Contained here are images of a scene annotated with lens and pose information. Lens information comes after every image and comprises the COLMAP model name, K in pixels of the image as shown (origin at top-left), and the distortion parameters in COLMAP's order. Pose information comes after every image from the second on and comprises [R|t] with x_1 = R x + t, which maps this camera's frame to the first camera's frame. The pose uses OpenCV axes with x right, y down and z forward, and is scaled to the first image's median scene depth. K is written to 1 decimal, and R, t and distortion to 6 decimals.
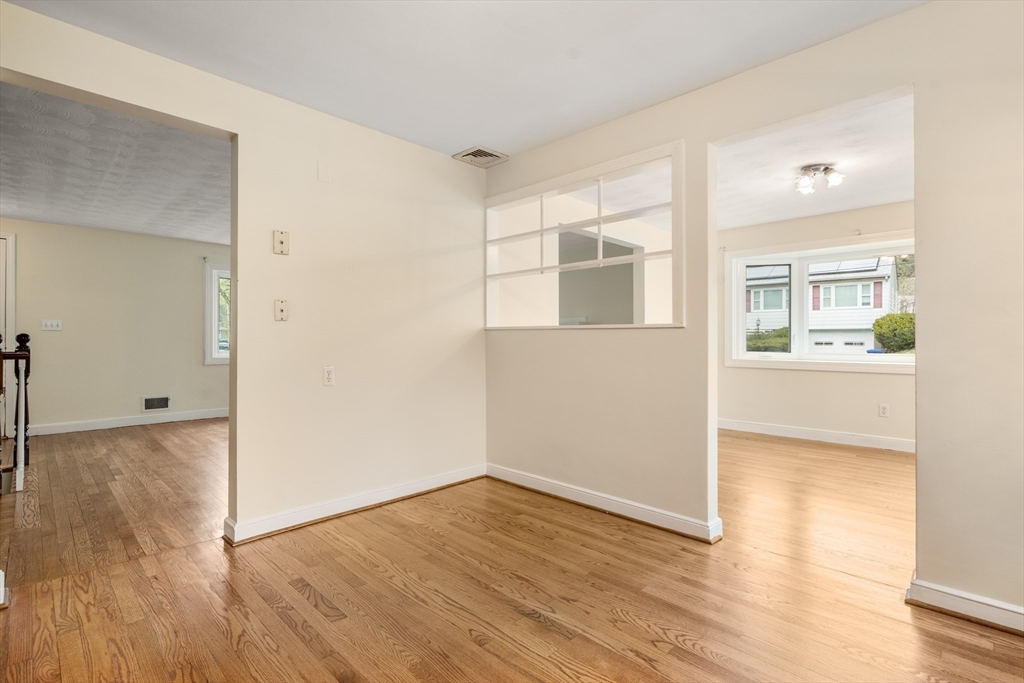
lens RADIAL K [[476.5, 0, 508.5], [0, 476.5, 340.0], [0, 0, 1]] dist [0.000968, 0.000403]
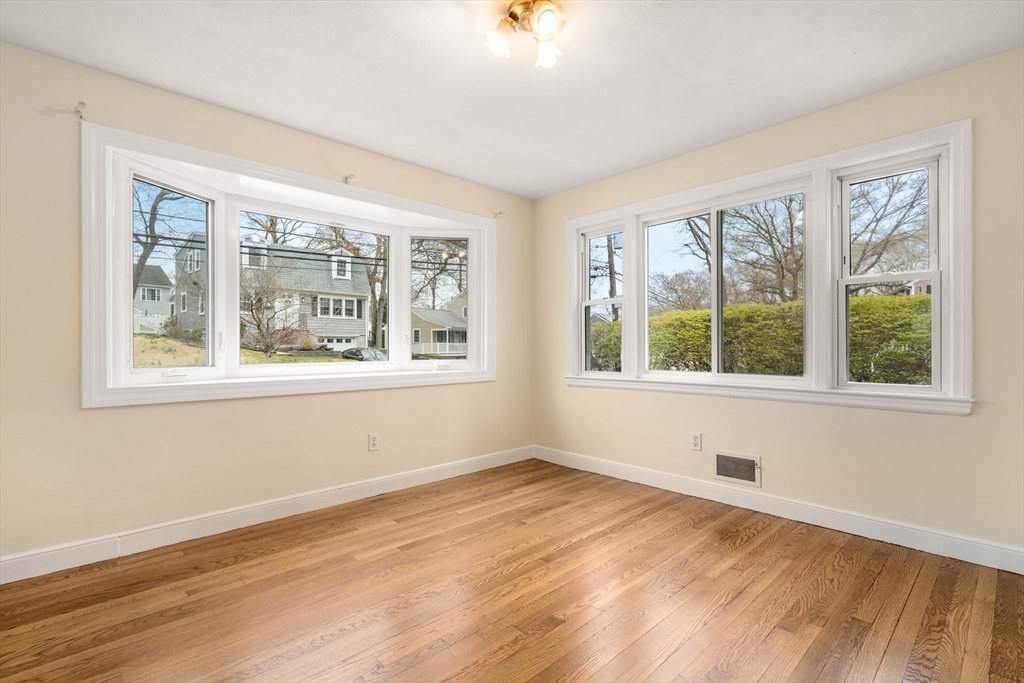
lens RADIAL K [[469.2, 0, 504.9], [0, 469.2, 349.7], [0, 0, 1]] dist [-0.004264, -0.000028]
pose [[0.041376, -0.007092, 0.999118, 0.067849], [0.002661, 0.999972, 0.006988, 0.003999], [-0.999140, 0.002369, 0.041394, 0.542497]]
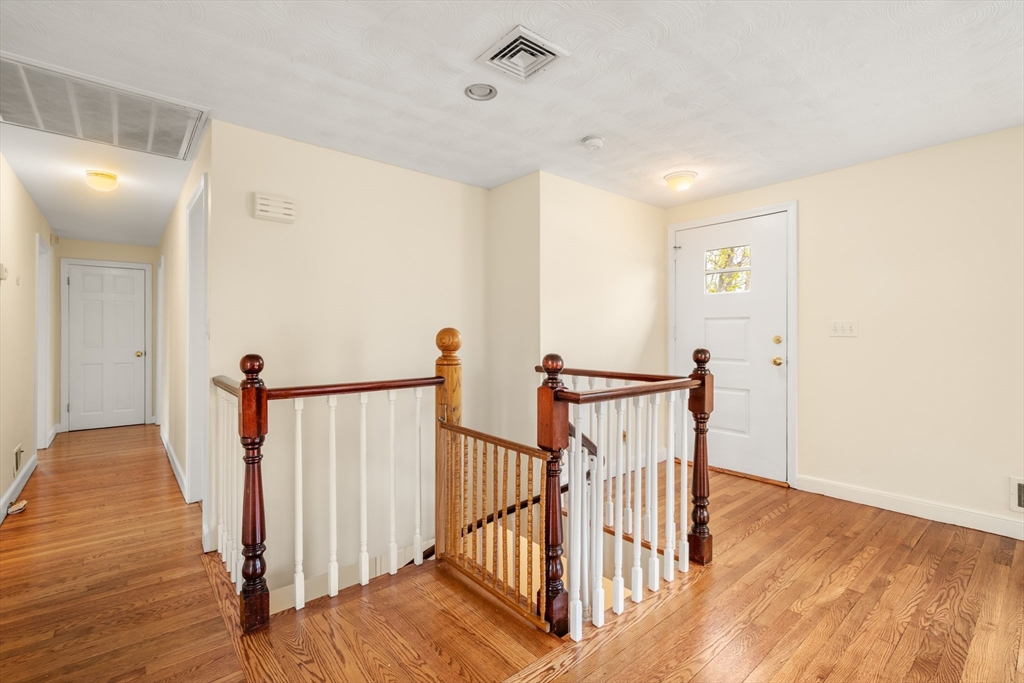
lens RADIAL K [[459.8, 0, 508.5], [0, 459.8, 342.1], [0, 0, 1]] dist [-0.002317, 0.000574]
pose [[-0.093957, 0.014374, -0.995472, -0.250583], [0.003267, 0.999895, 0.014129, -0.017945], [0.995571, -0.001924, -0.093994, 0.487399]]
